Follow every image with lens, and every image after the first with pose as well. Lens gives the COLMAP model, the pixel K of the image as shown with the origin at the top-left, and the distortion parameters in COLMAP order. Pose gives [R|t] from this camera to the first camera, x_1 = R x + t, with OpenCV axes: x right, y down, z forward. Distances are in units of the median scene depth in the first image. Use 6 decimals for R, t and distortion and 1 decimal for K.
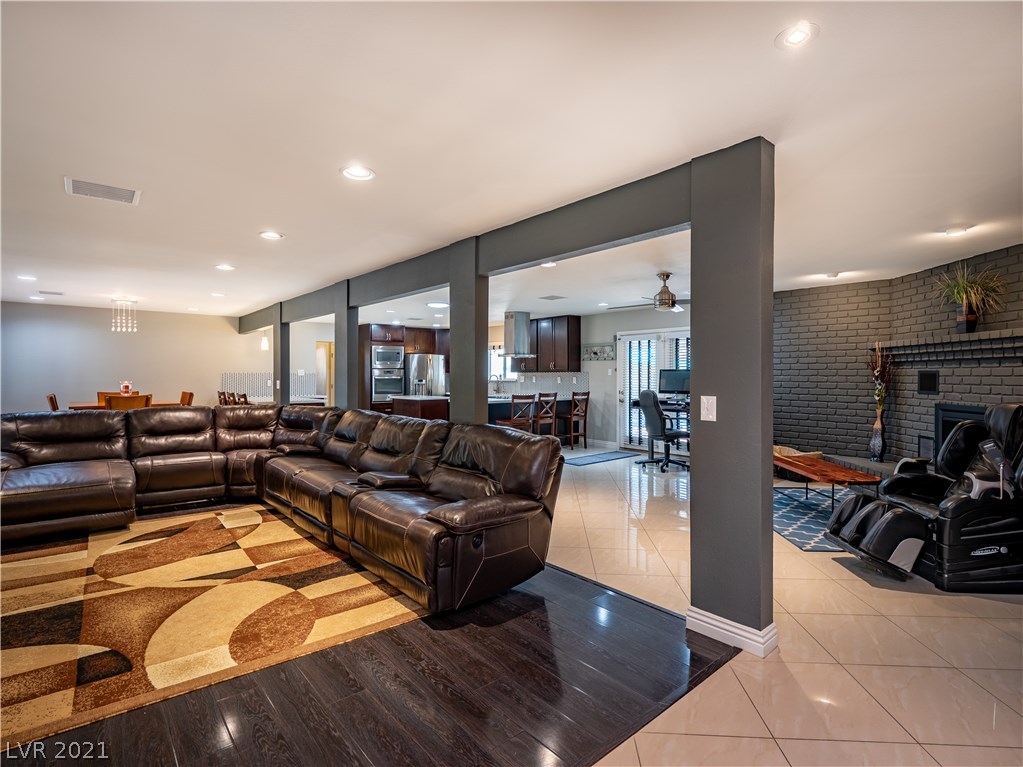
lens RADIAL K [[512.2, 0, 511.5], [0, 512.2, 383.5], [0, 0, 1]] dist [-0.002111, -0.000763]
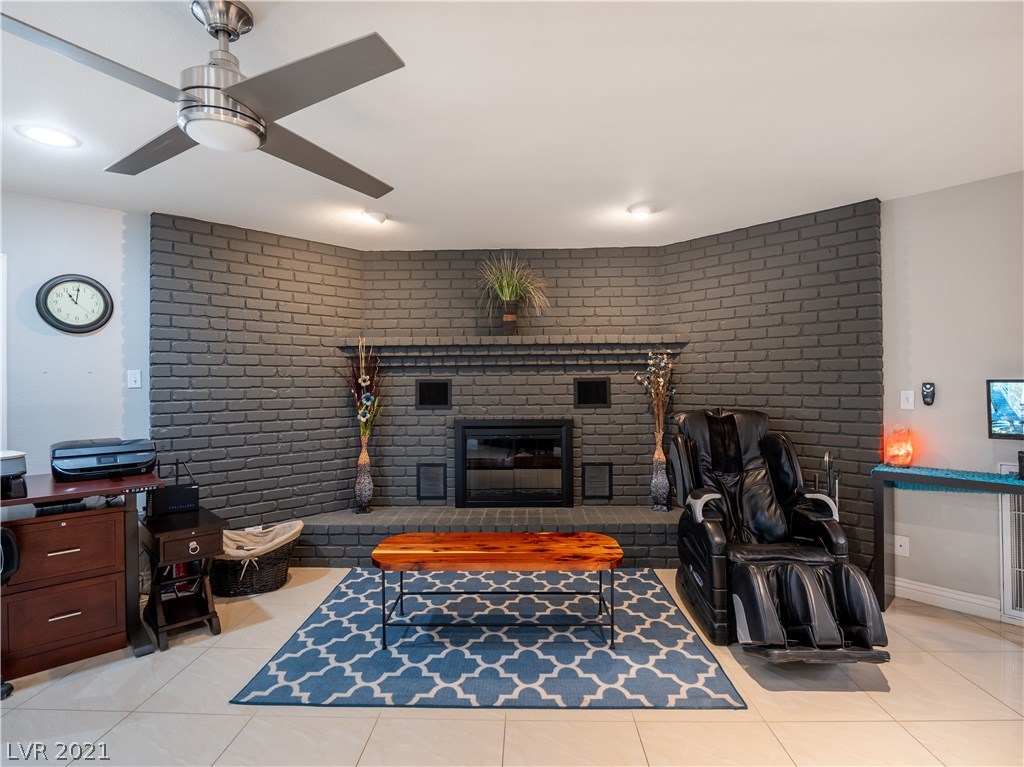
lens RADIAL K [[512.7, 0, 512.0], [0, 512.7, 383.5], [0, 0, 1]] dist [-0.002111, -0.000763]
pose [[-0.035386, 0.003331, 0.999368, 0.012029], [0.025359, 0.999675, -0.002434, -0.006943], [-0.999052, 0.025256, -0.035459, 0.464992]]
